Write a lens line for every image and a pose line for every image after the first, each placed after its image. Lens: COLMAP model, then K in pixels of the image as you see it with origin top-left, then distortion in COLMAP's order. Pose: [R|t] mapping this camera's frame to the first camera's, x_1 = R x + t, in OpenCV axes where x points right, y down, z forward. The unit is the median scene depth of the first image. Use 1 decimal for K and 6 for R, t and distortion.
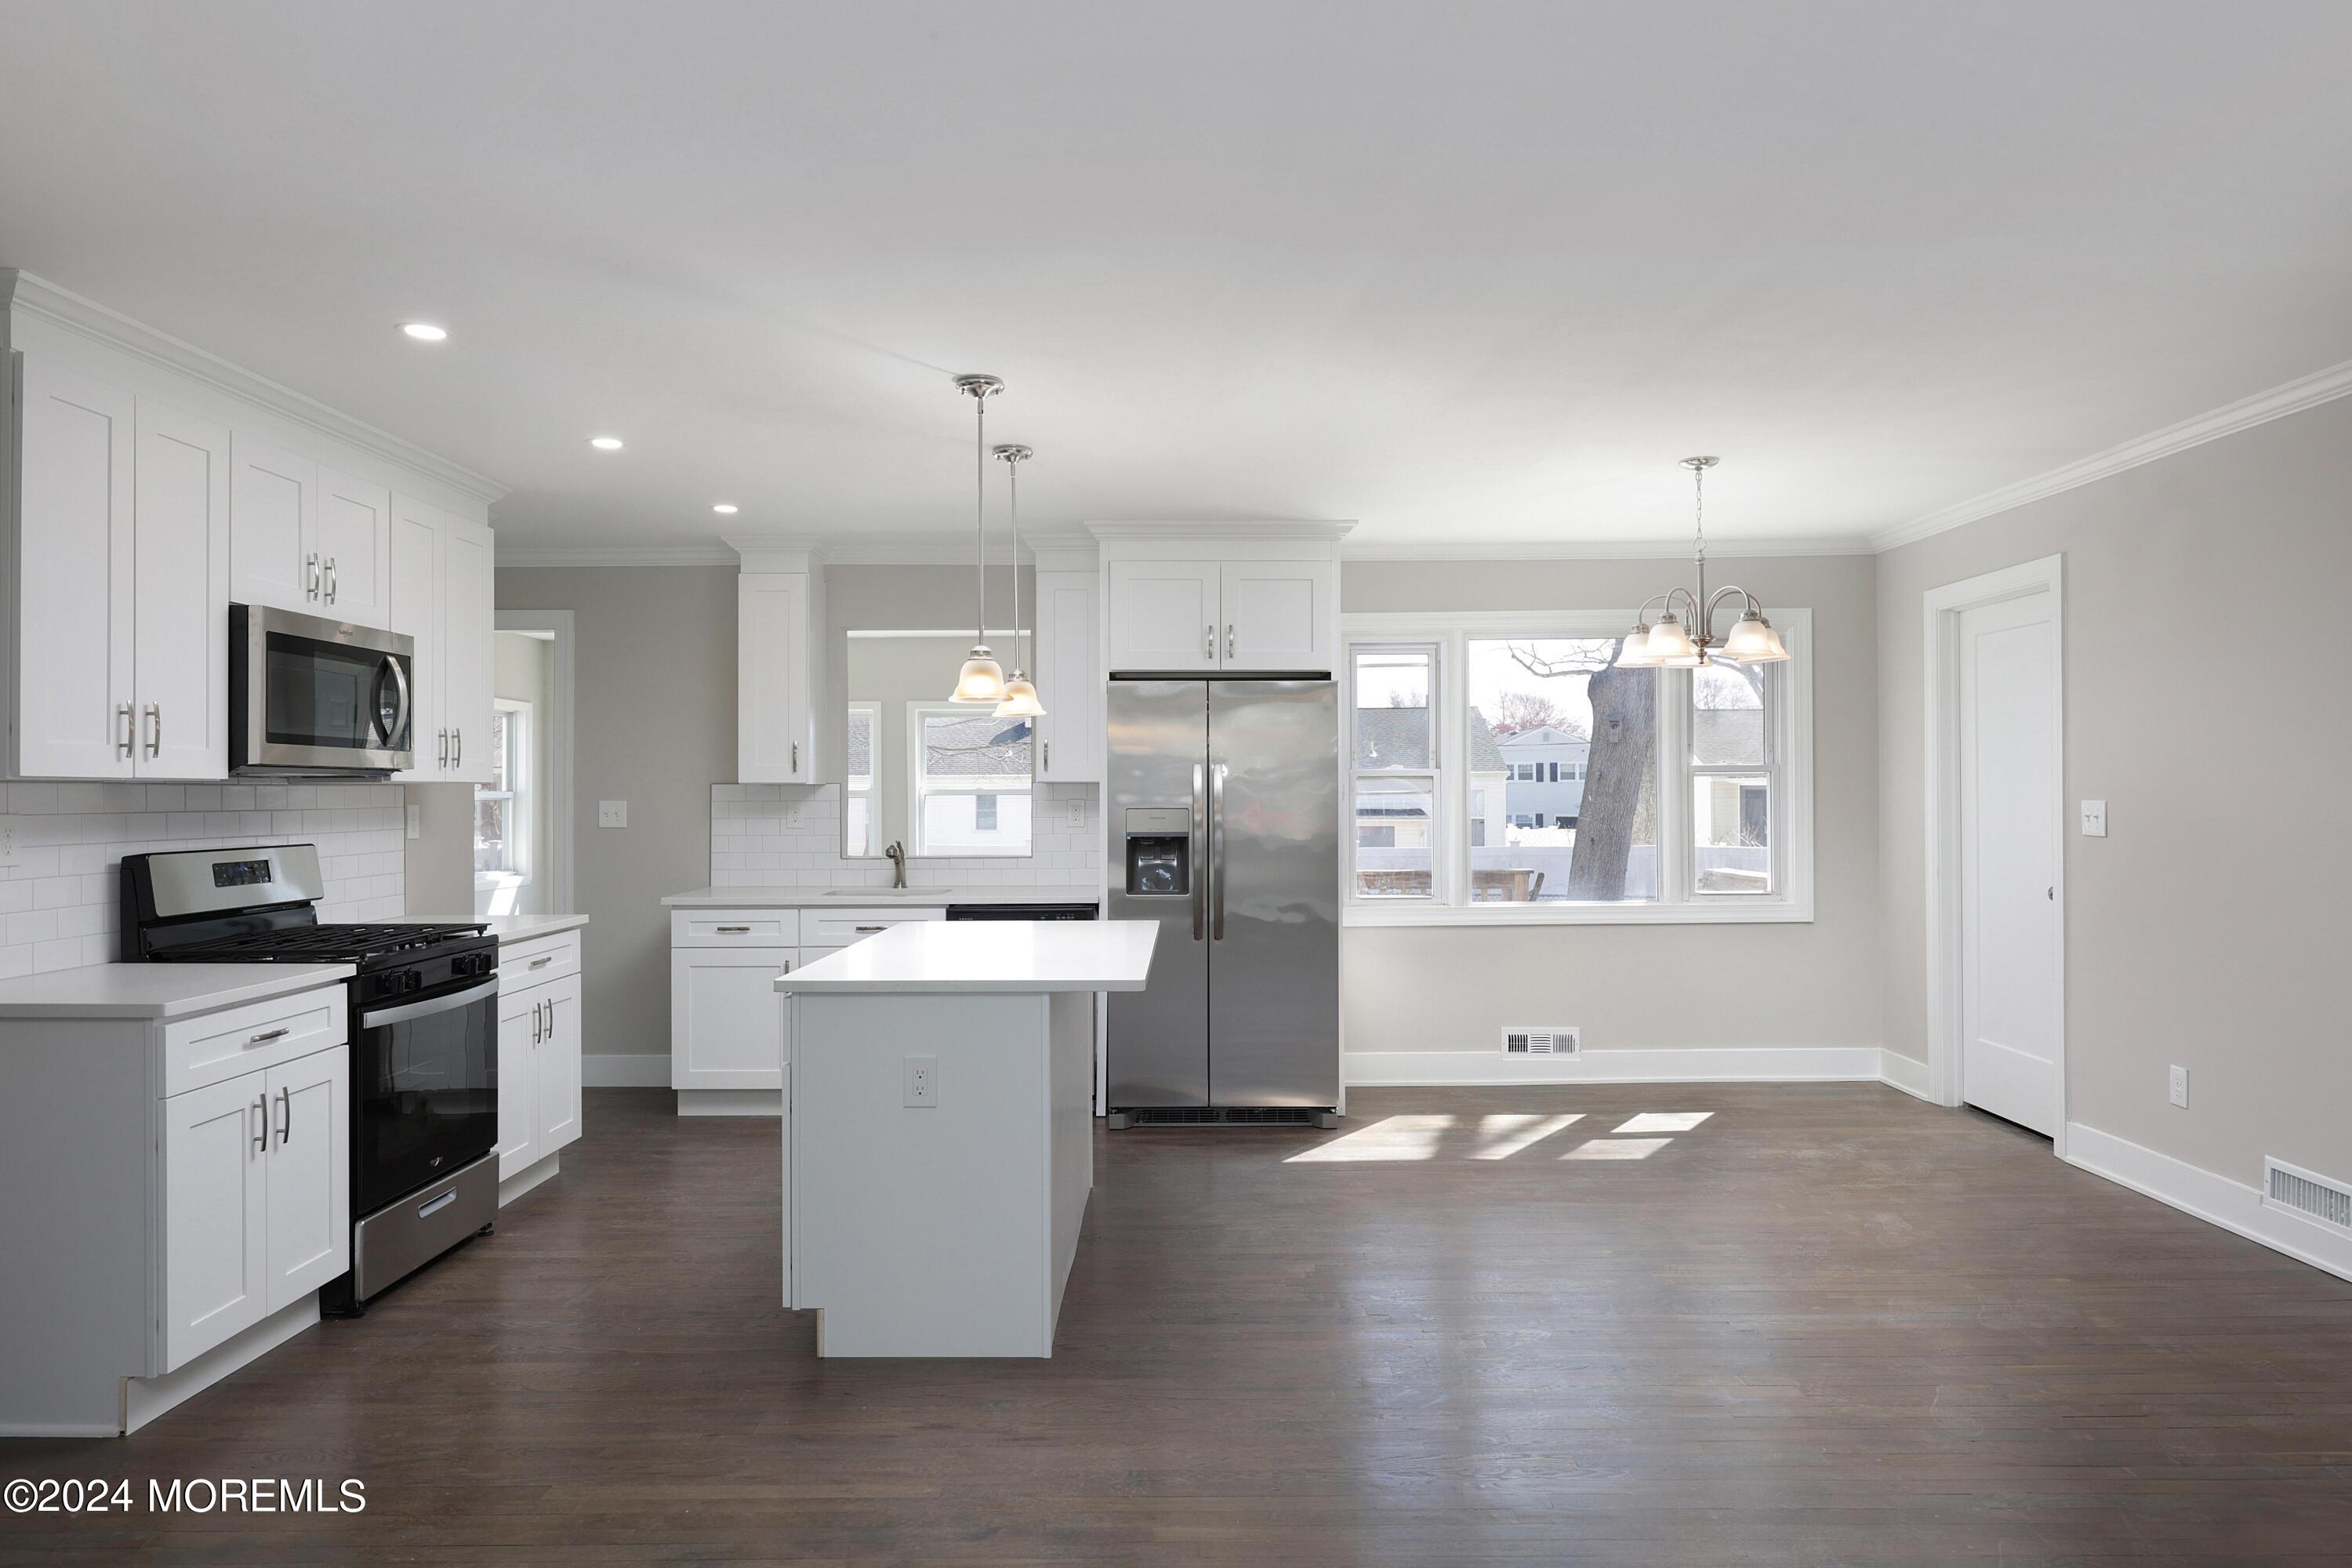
lens RADIAL K [[1479.4, 0, 1169.2], [0, 1479.4, 782.5], [0, 0, 1]] dist [0.005510, -0.000934]
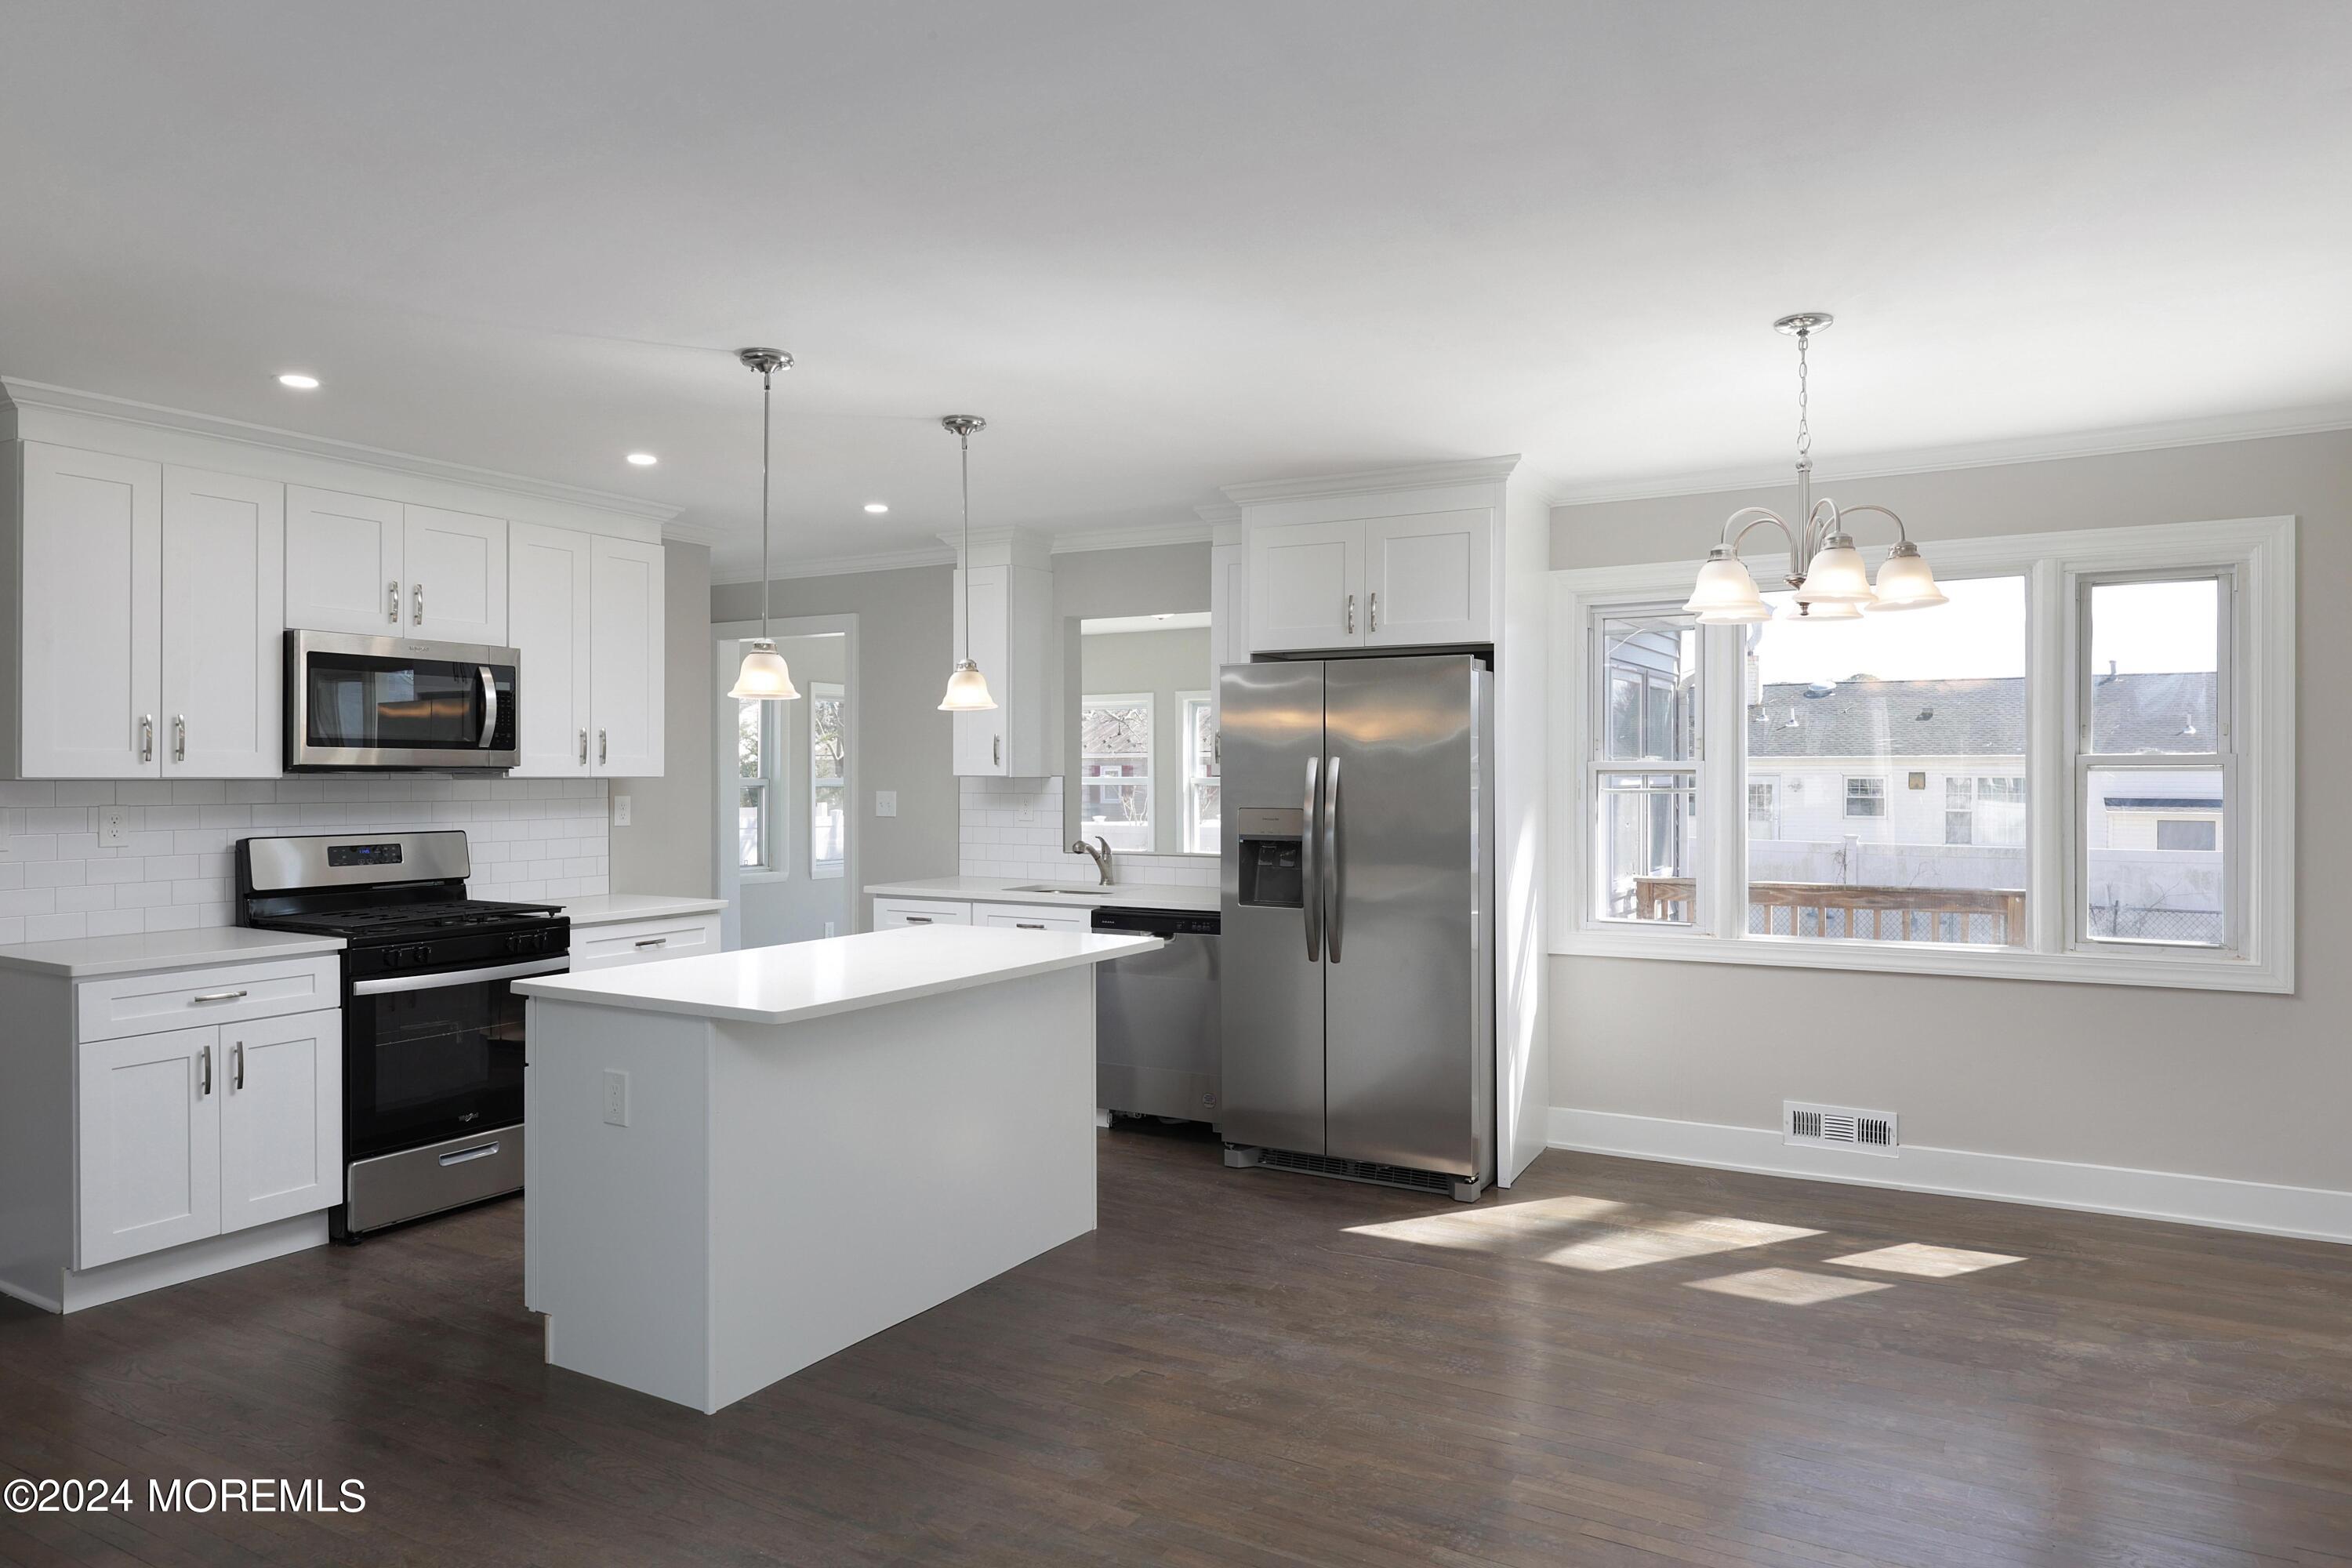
lens RADIAL K [[1472.8, 0, 1176.4], [0, 1472.8, 772.0], [0, 0, 1]] dist [0.005526, -0.000114]
pose [[0.867655, 0.002981, -0.497157, 0.483221], [-0.000090, 0.999983, 0.005839, -0.011359], [0.497166, -0.005022, 0.867641, 0.274633]]
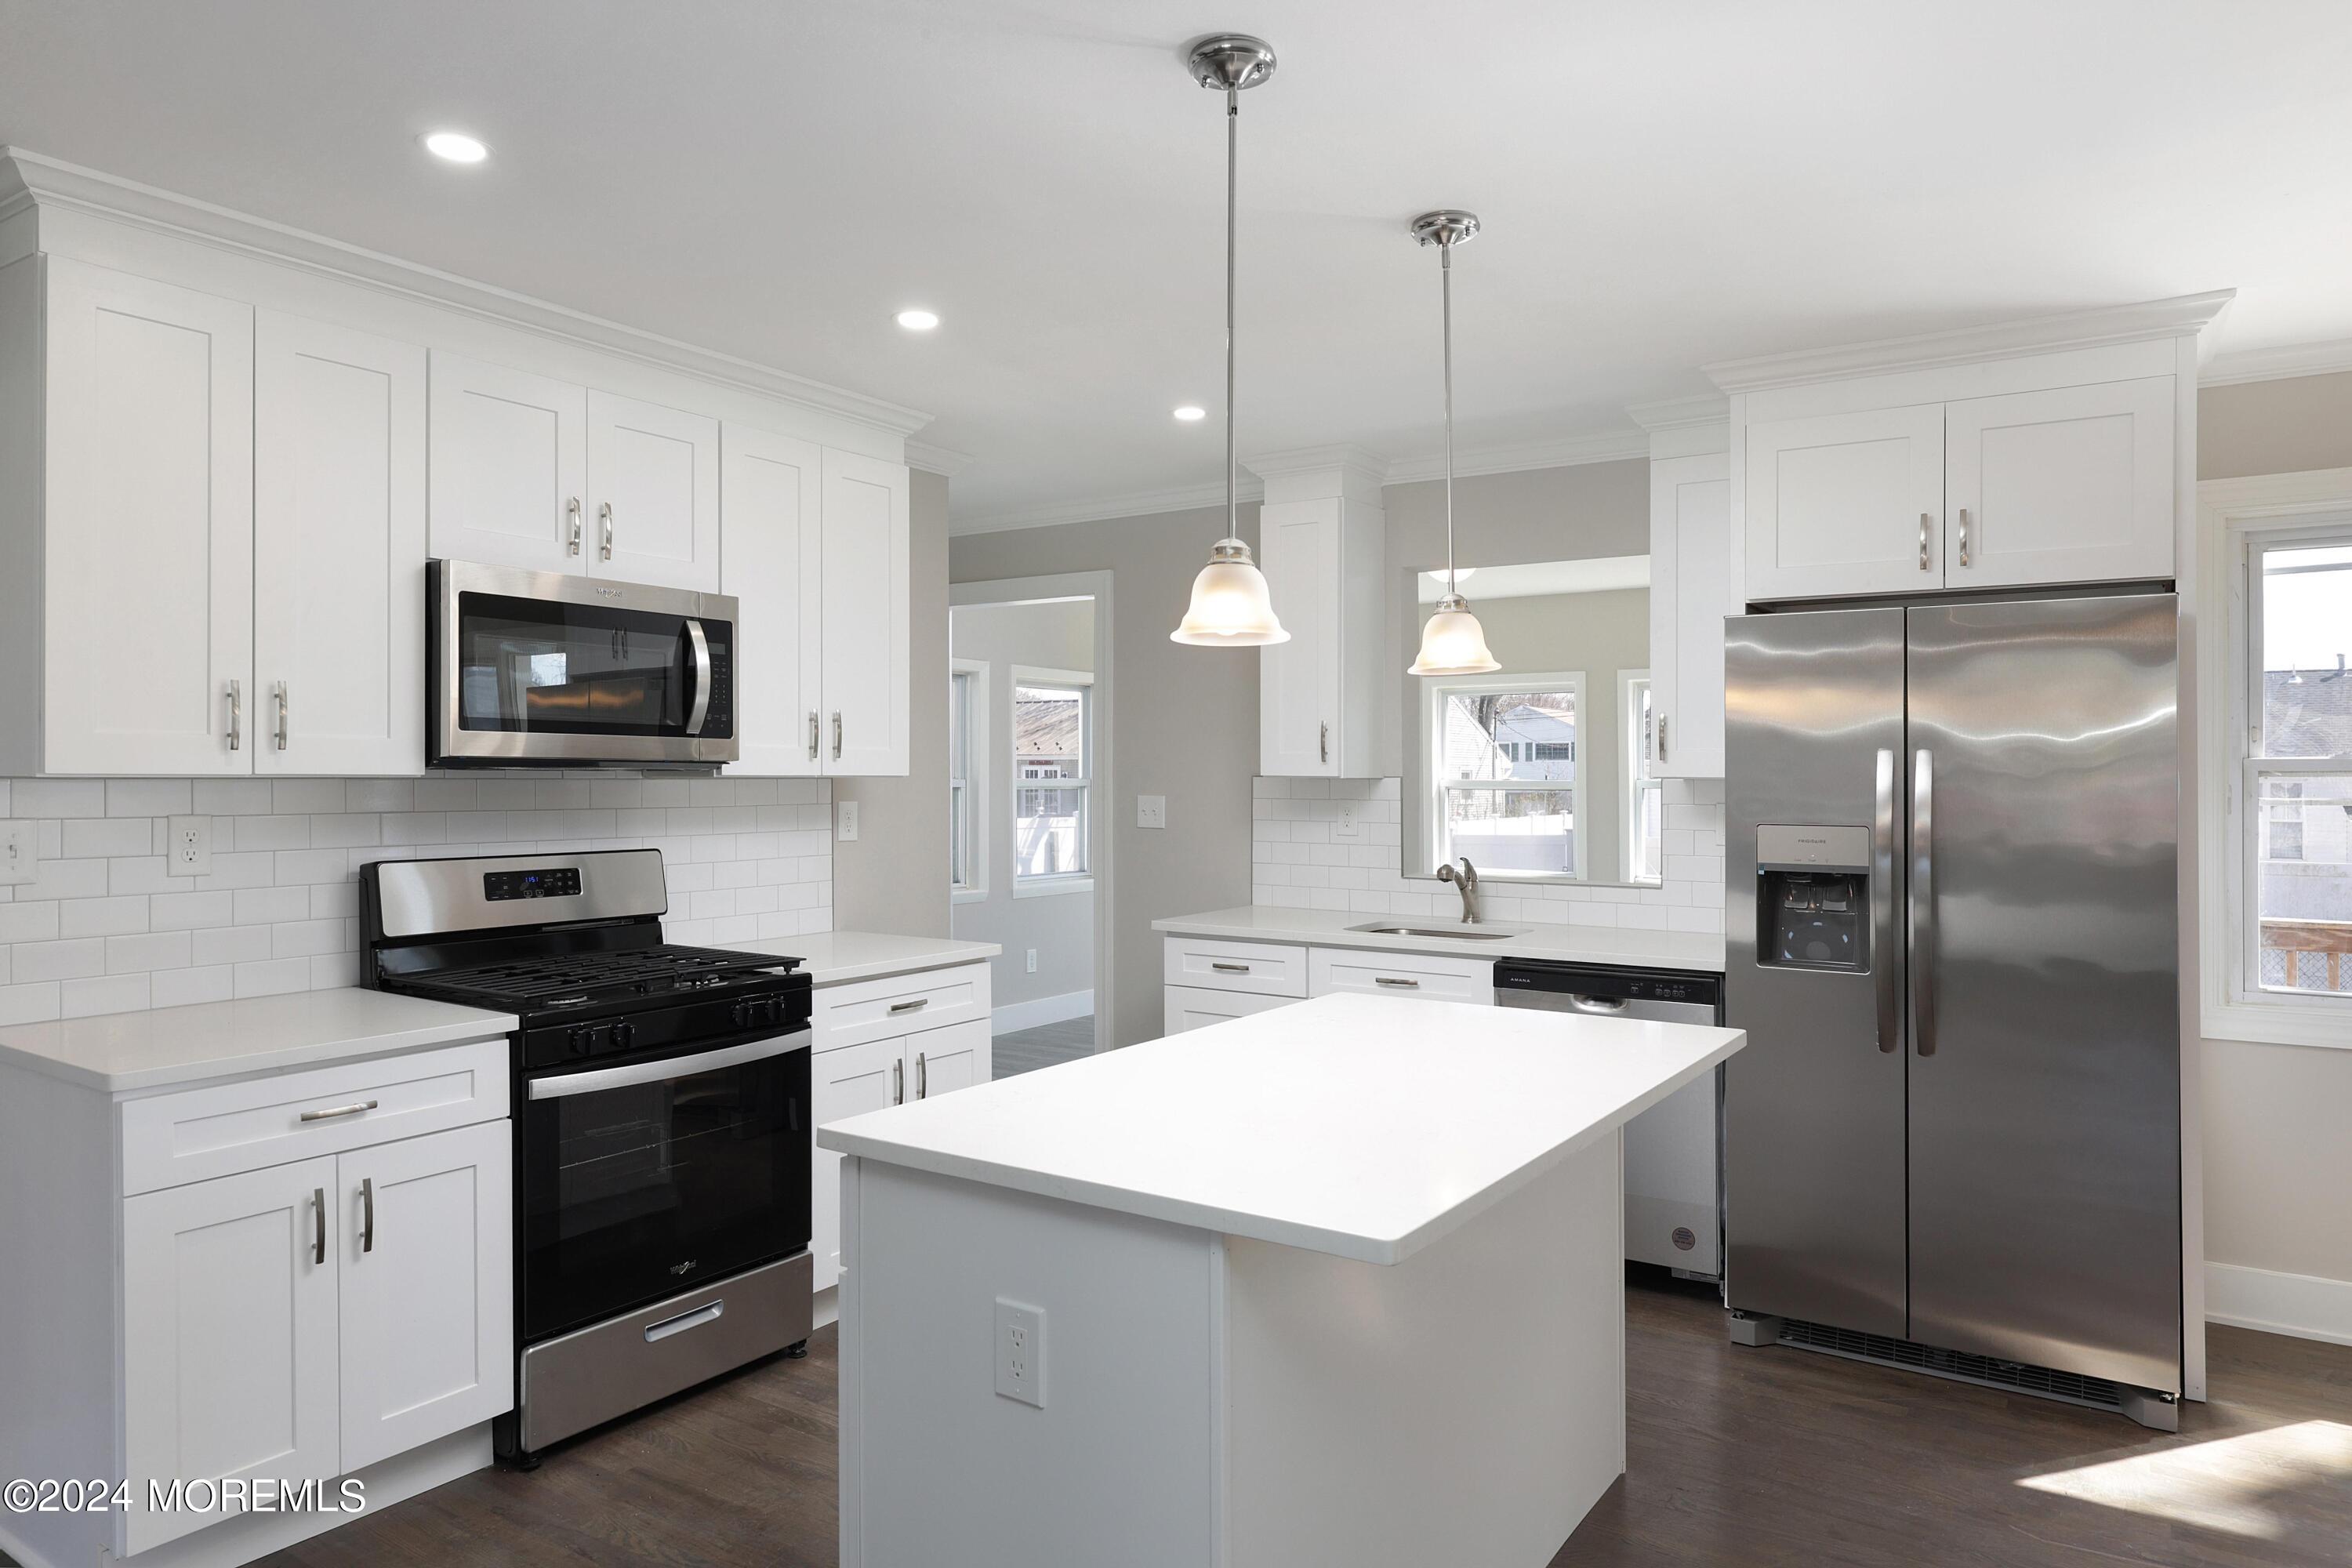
lens RADIAL K [[1479.4, 0, 1169.2], [0, 1479.4, 782.5], [0, 0, 1]] dist [0.005510, -0.000934]
pose [[0.835056, 0.010059, -0.550073, 0.133003], [-0.003620, 0.999912, 0.012790, -0.008621], [0.550153, -0.008689, 0.835018, 0.453808]]
